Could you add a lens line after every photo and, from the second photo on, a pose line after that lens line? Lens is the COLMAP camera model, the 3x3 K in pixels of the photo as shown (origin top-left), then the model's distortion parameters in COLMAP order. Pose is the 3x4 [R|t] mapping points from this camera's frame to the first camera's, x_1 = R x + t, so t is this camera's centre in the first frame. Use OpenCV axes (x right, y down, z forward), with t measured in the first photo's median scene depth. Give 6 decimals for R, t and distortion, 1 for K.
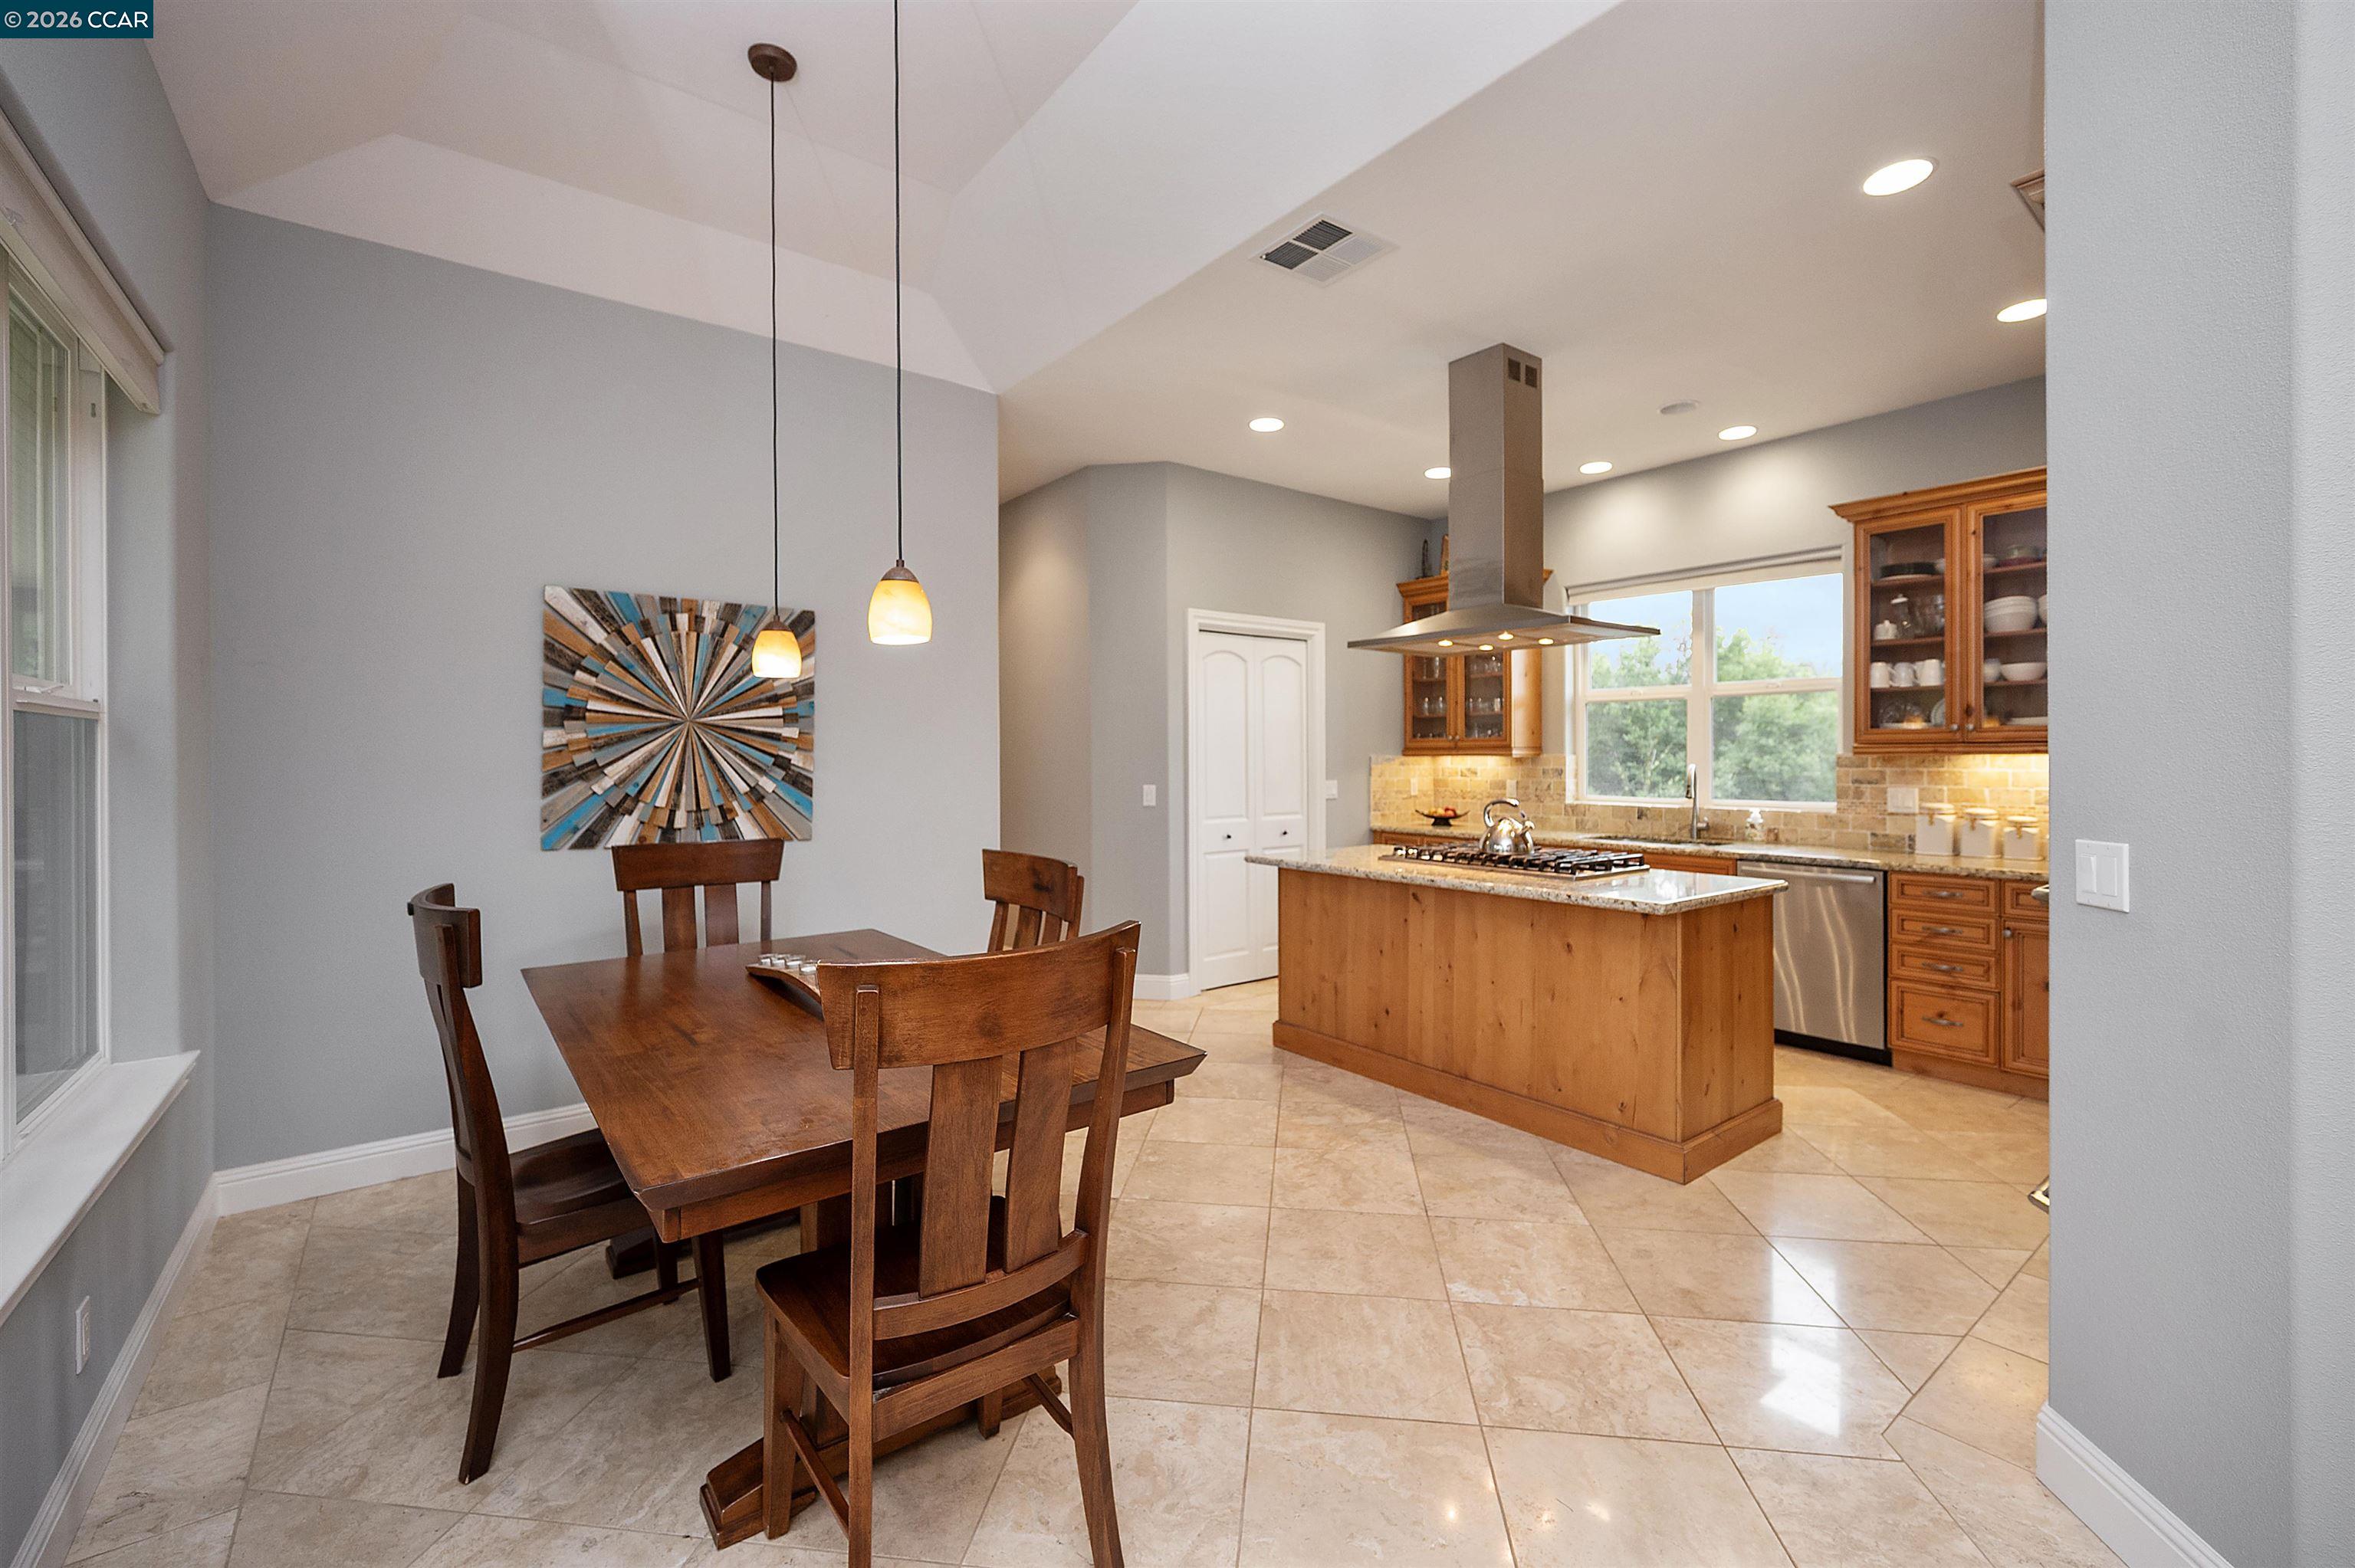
lens RADIAL K [[989.2, 0, 1188.4], [0, 989.2, 756.5], [0, 0, 1]] dist [-0.006388, -0.000020]
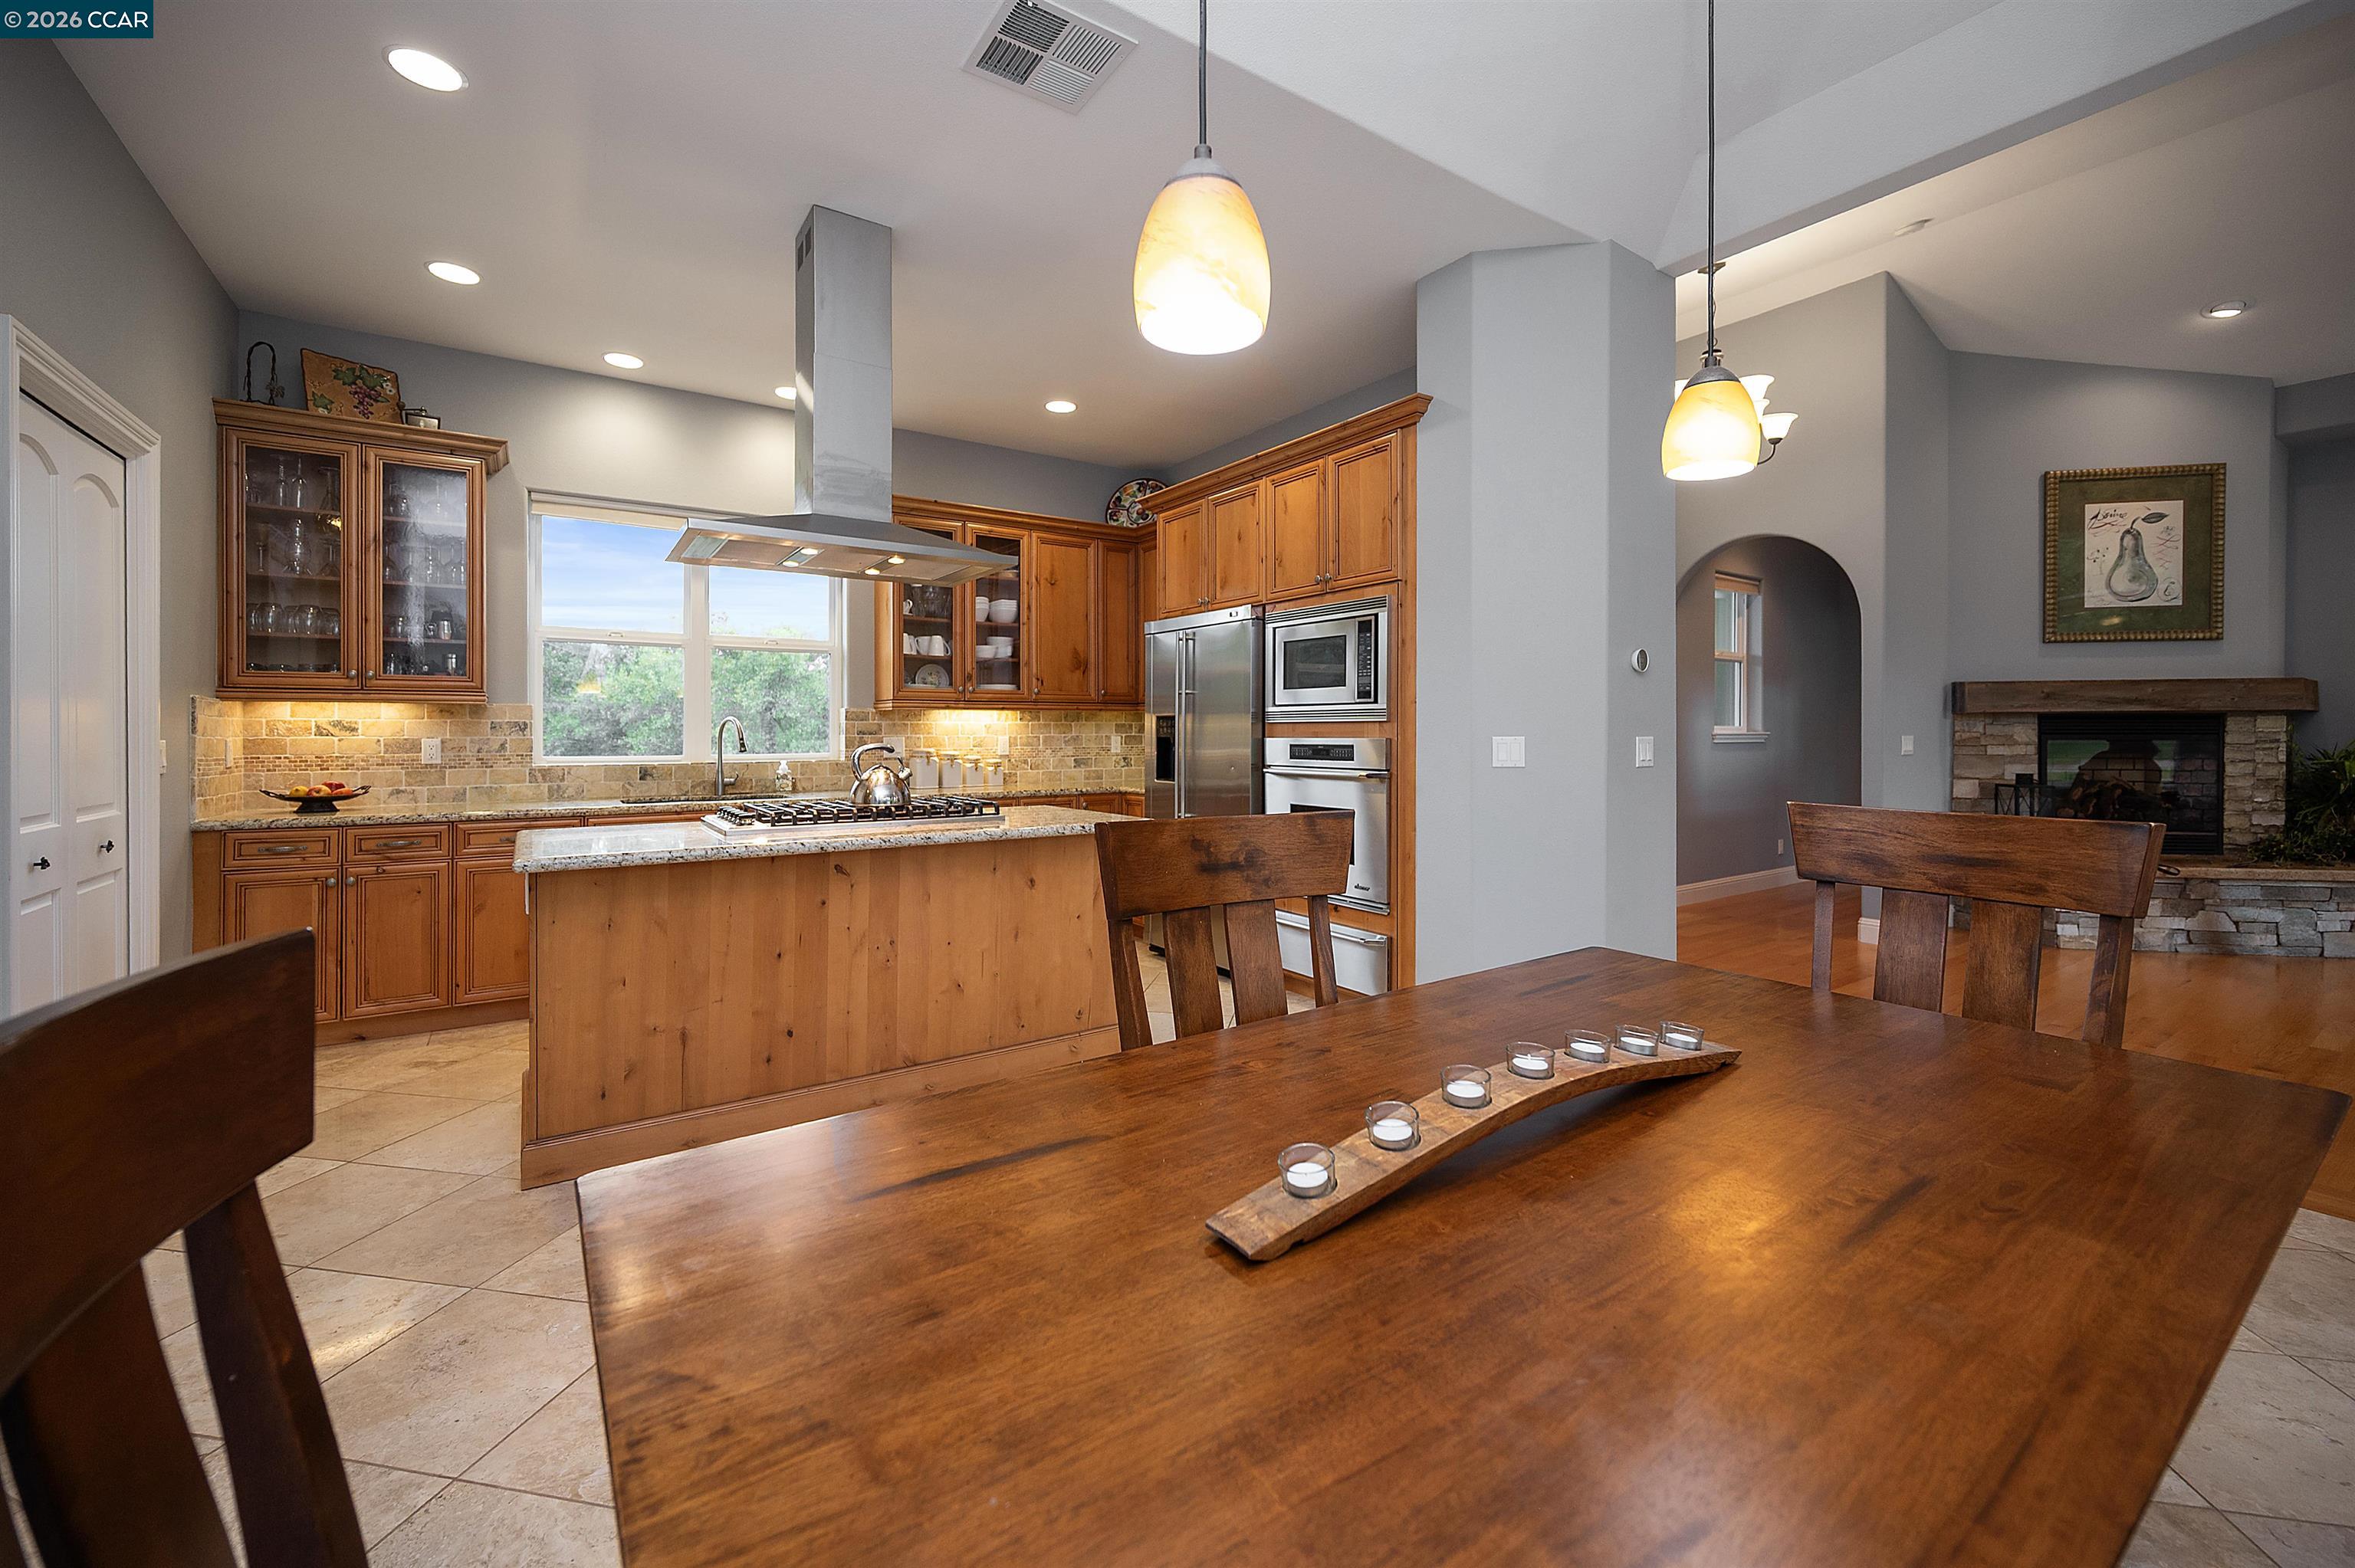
lens RADIAL K [[942.7, 0, 1177.4], [0, 942.7, 730.6], [0, 0, 1]] dist [0.000923, -0.000437]
pose [[0.062632, 0.005108, 0.998024, -0.430637], [0.000846, 0.999986, -0.005171, 0.030436], [-0.998036, 0.001168, 0.062626, 0.584545]]
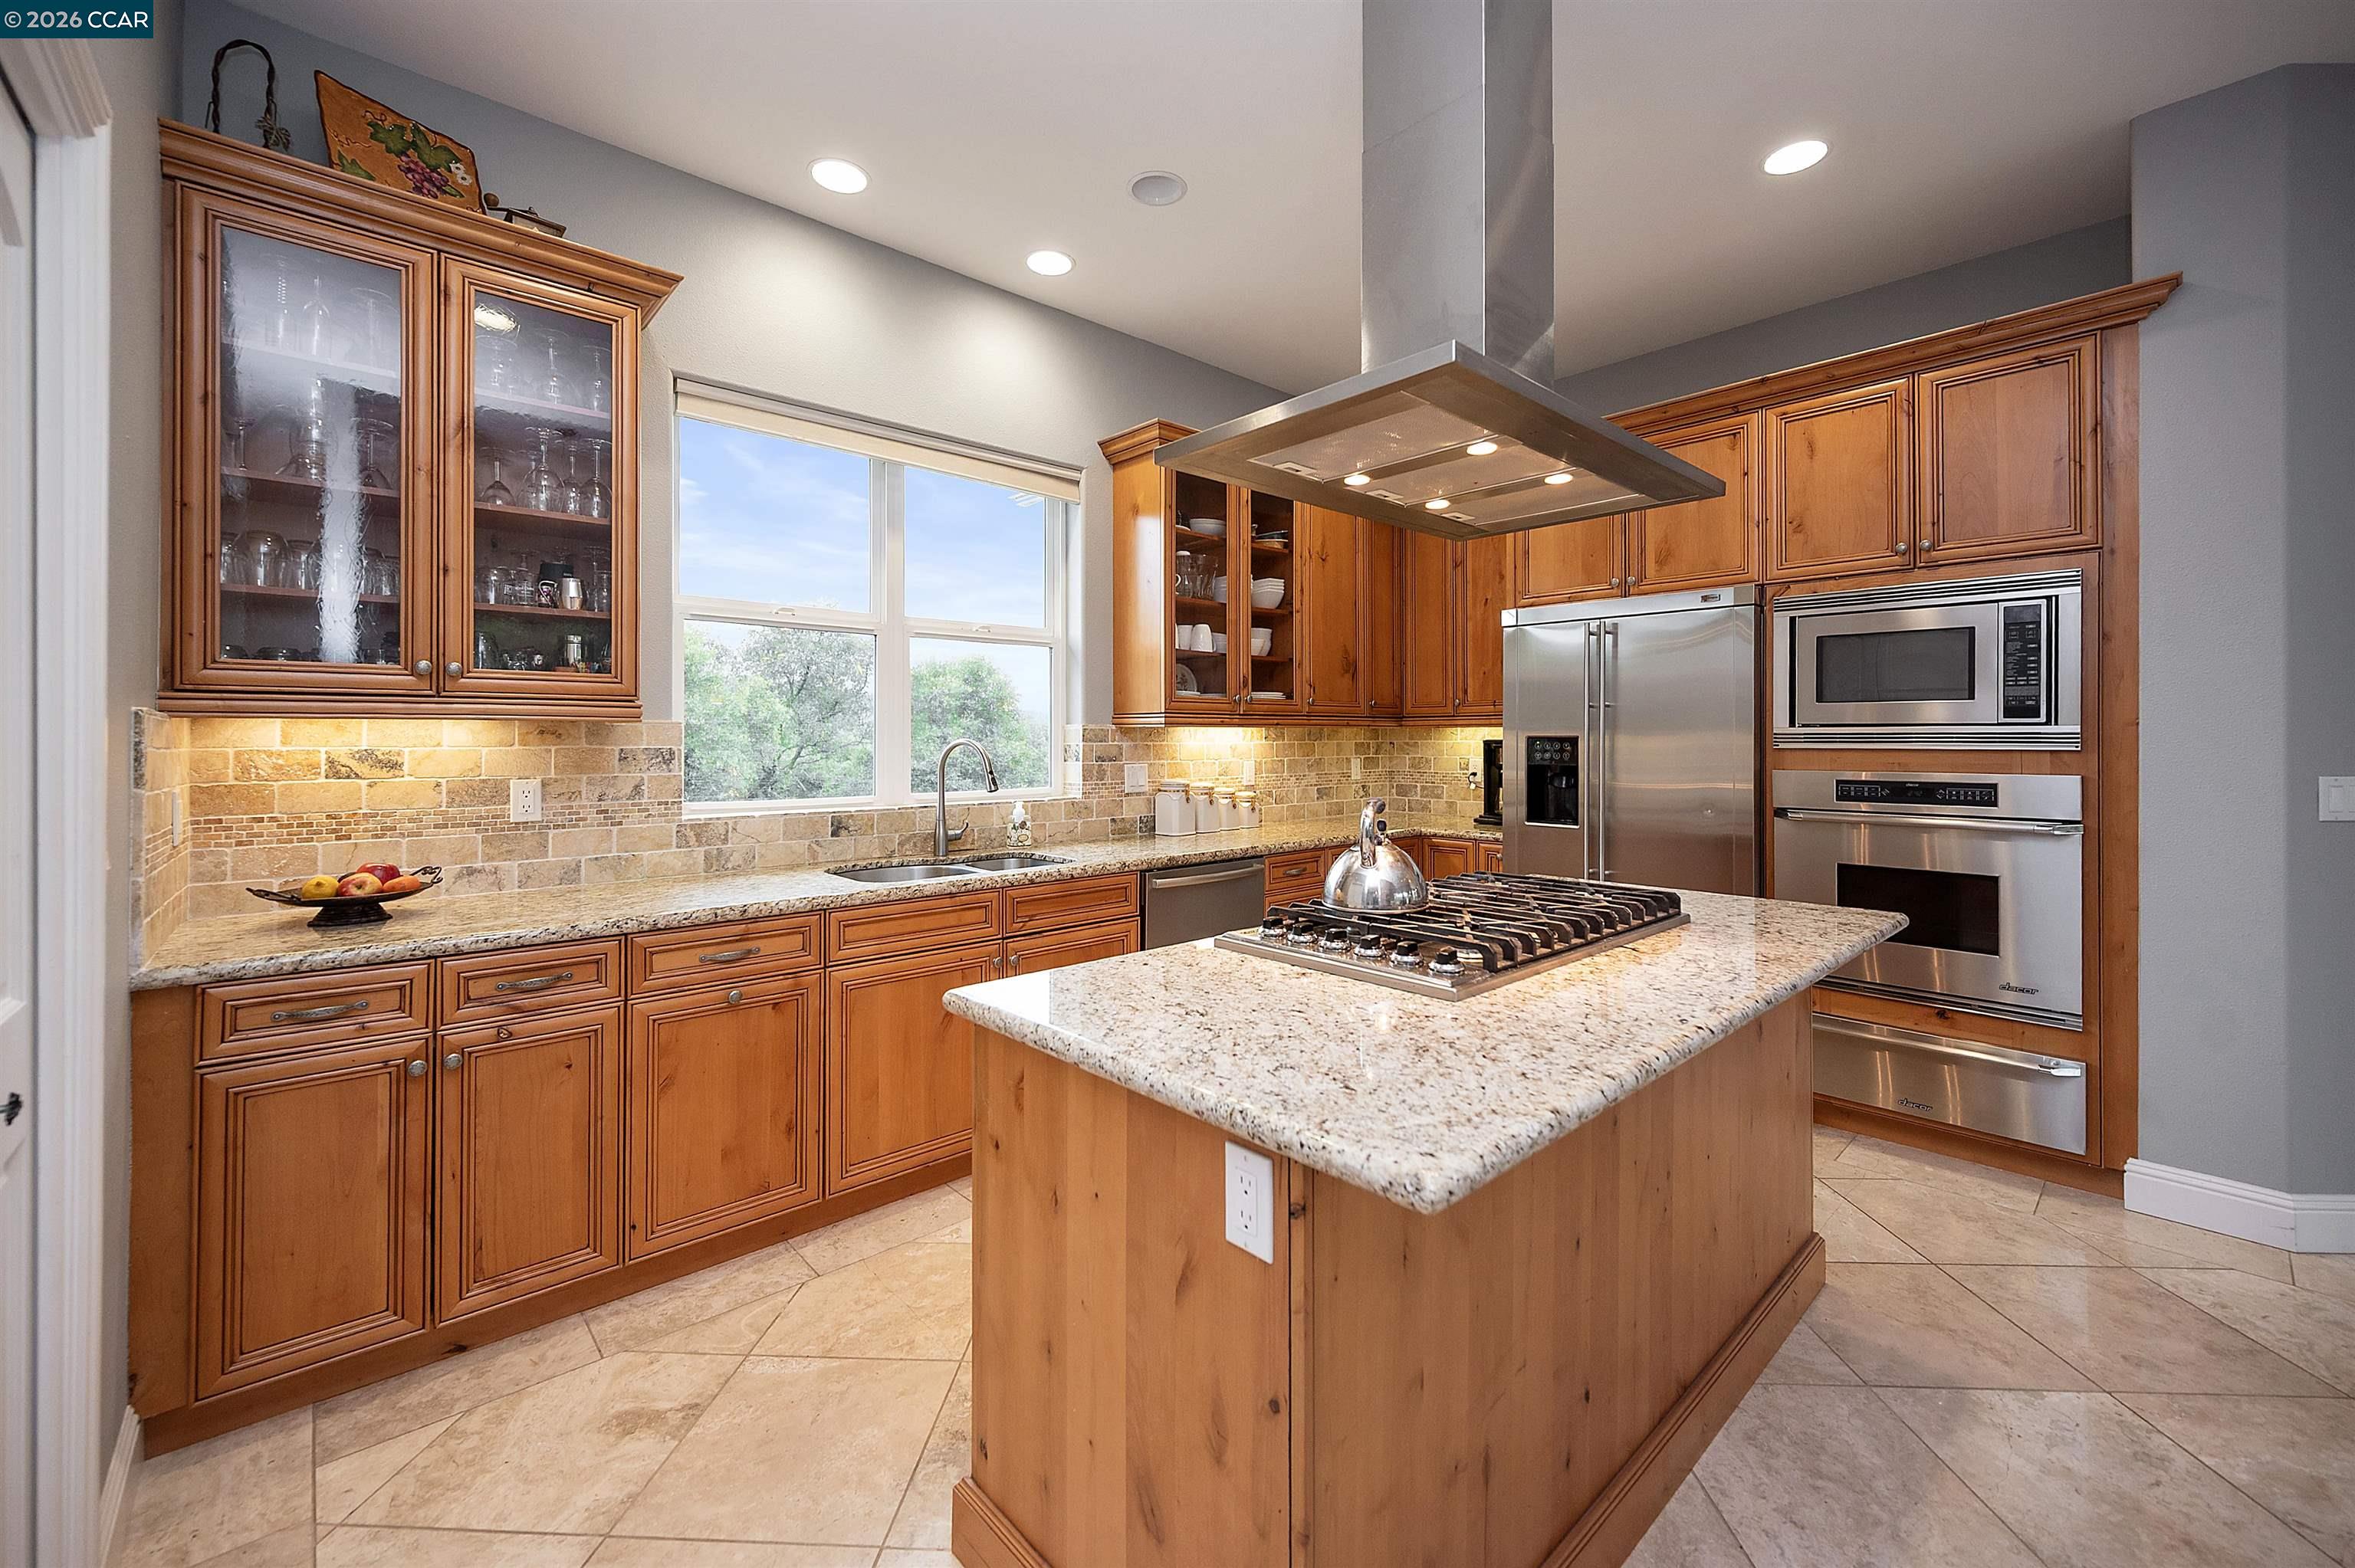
lens RADIAL K [[942.7, 0, 1192.3], [0, 942.7, 731.4], [0, 0, 1]] dist [0.000923, -0.000437]
pose [[-0.077976, 0.010898, 0.996896, -0.125239], [0.001546, 0.999940, -0.010811, 0.011819], [-0.996954, 0.000698, -0.077988, 1.032897]]
